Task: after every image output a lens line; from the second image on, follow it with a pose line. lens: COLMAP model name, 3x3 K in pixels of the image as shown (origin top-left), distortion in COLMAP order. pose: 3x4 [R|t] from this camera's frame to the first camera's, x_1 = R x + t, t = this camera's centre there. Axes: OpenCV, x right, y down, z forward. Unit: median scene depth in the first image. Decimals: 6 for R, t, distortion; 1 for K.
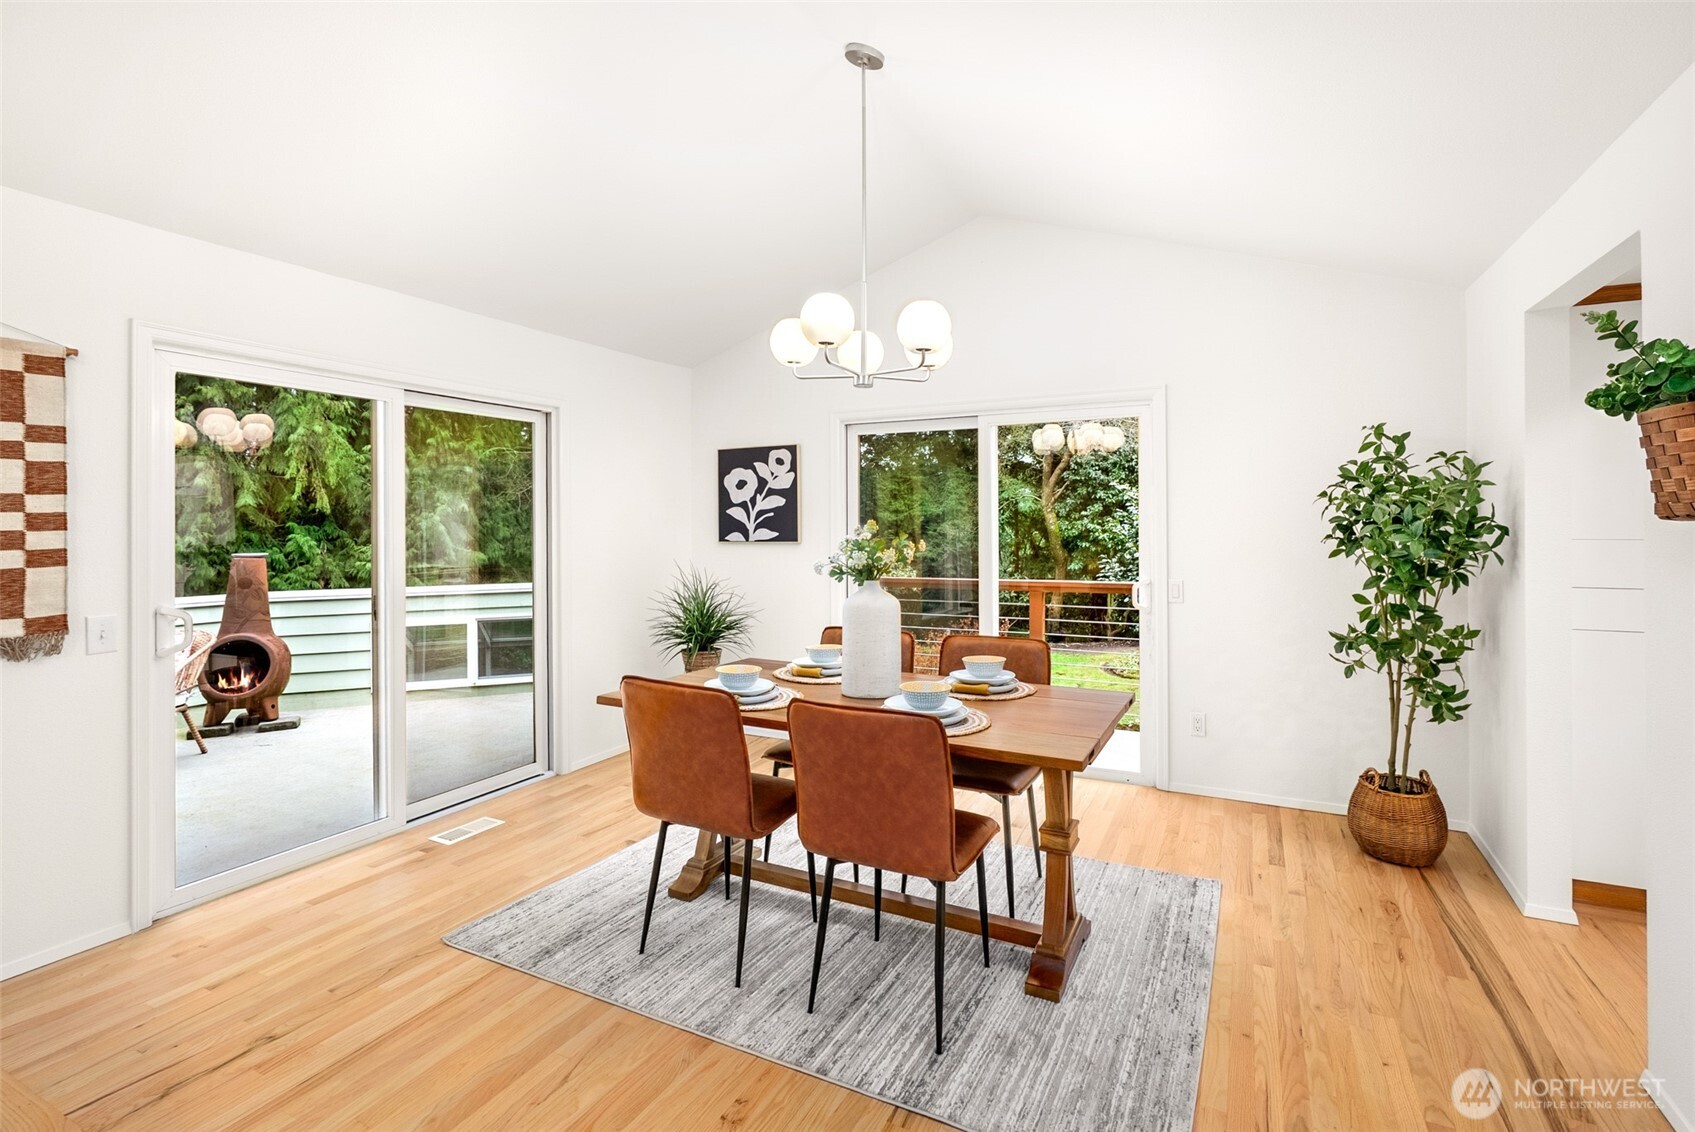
lens RADIAL K [[798.1, 0, 873.8], [0, 798.1, 521.7], [0, 0, 1]] dist [-0.000981, 0.000046]
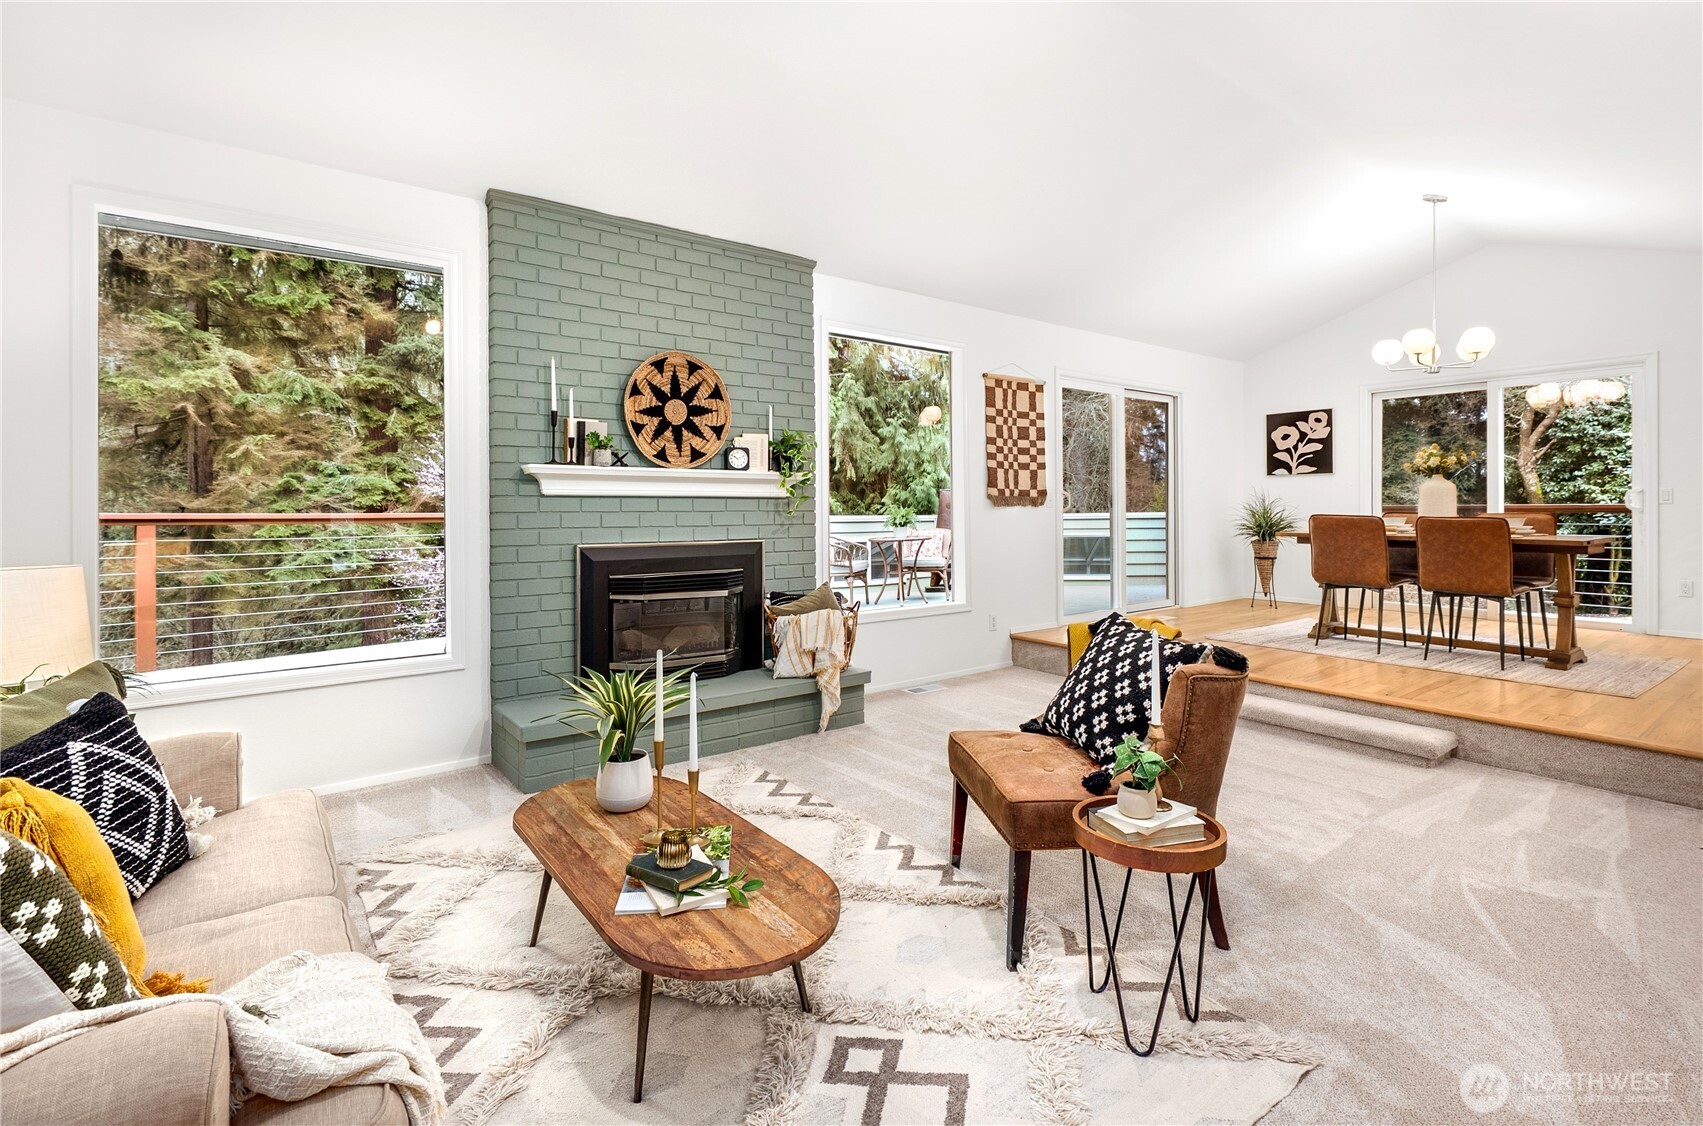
lens RADIAL K [[793.0, 0, 855.3], [0, 793.0, 499.6], [0, 0, 1]] dist [-0.000624, -0.003981]
pose [[0.887073, 0.001893, -0.461625, -0.200726], [-0.001259, 0.999998, 0.001681, 0.071856], [0.461628, -0.000910, 0.887073, -0.716925]]
